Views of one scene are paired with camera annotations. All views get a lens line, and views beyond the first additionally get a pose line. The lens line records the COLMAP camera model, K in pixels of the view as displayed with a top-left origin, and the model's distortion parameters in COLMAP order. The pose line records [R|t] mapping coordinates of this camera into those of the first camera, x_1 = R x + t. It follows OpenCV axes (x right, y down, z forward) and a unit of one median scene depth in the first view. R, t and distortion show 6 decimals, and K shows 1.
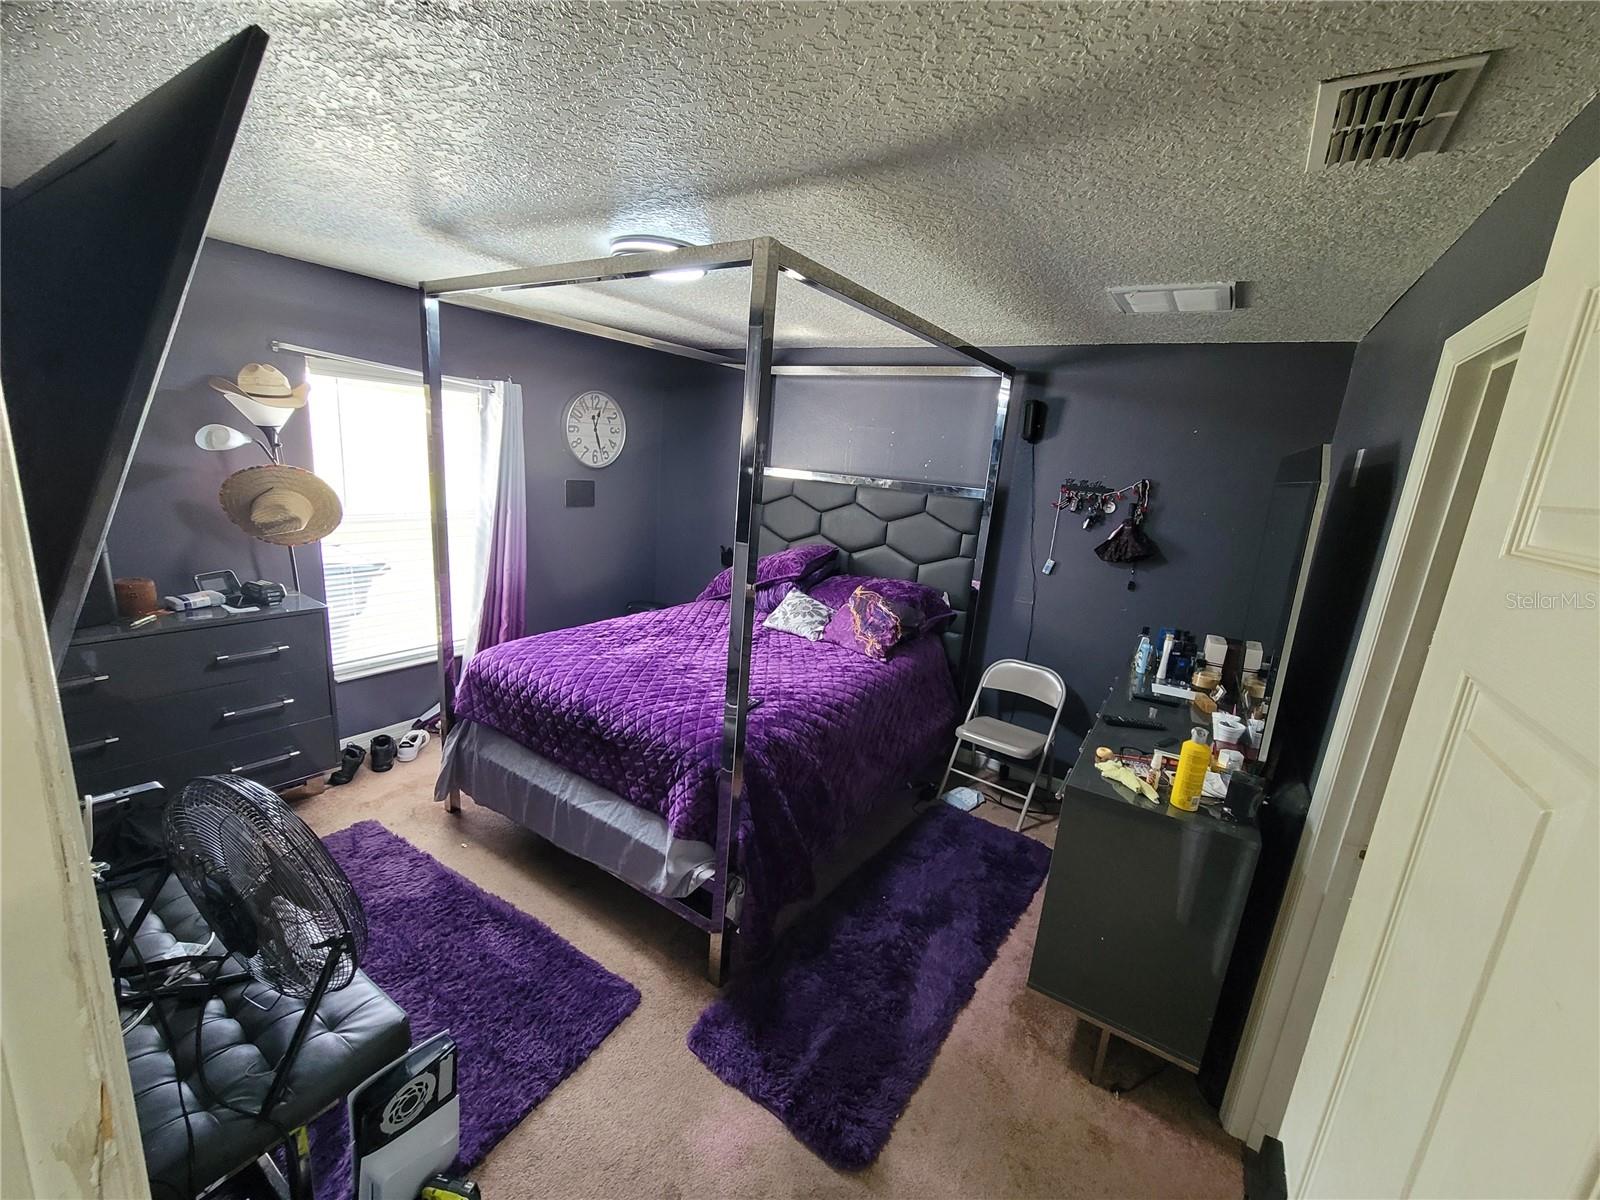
lens RADIAL K [[655.3, 0, 799.9], [0, 655.3, 601.4], [0, 0, 1]] dist [-0.002609, 0.000541]
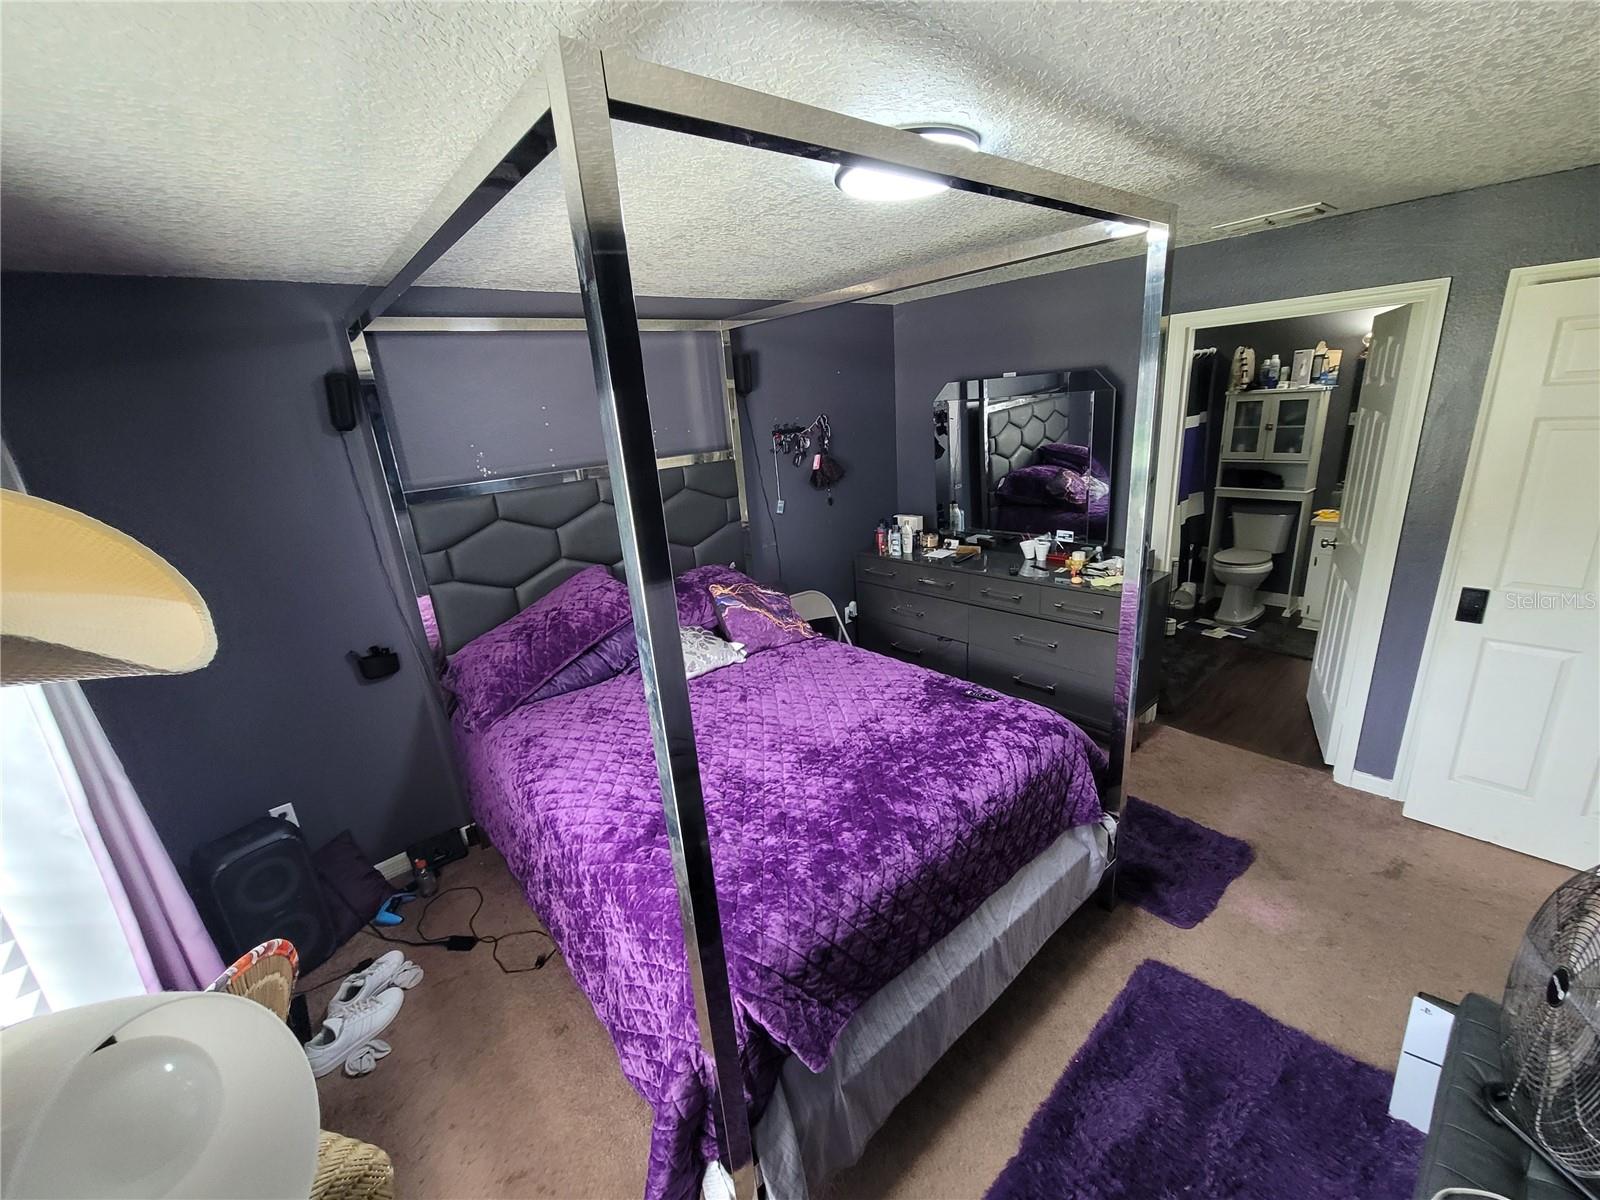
lens RADIAL K [[655.3, 0, 796.4], [0, 655.3, 601.8], [0, 0, 1]] dist [-0.002609, 0.000541]
pose [[0.275373, -0.382611, 0.881918, -0.680653], [0.311606, 0.903381, 0.294625, -0.237945], [-0.909435, 0.193679, 0.367991, 0.637607]]
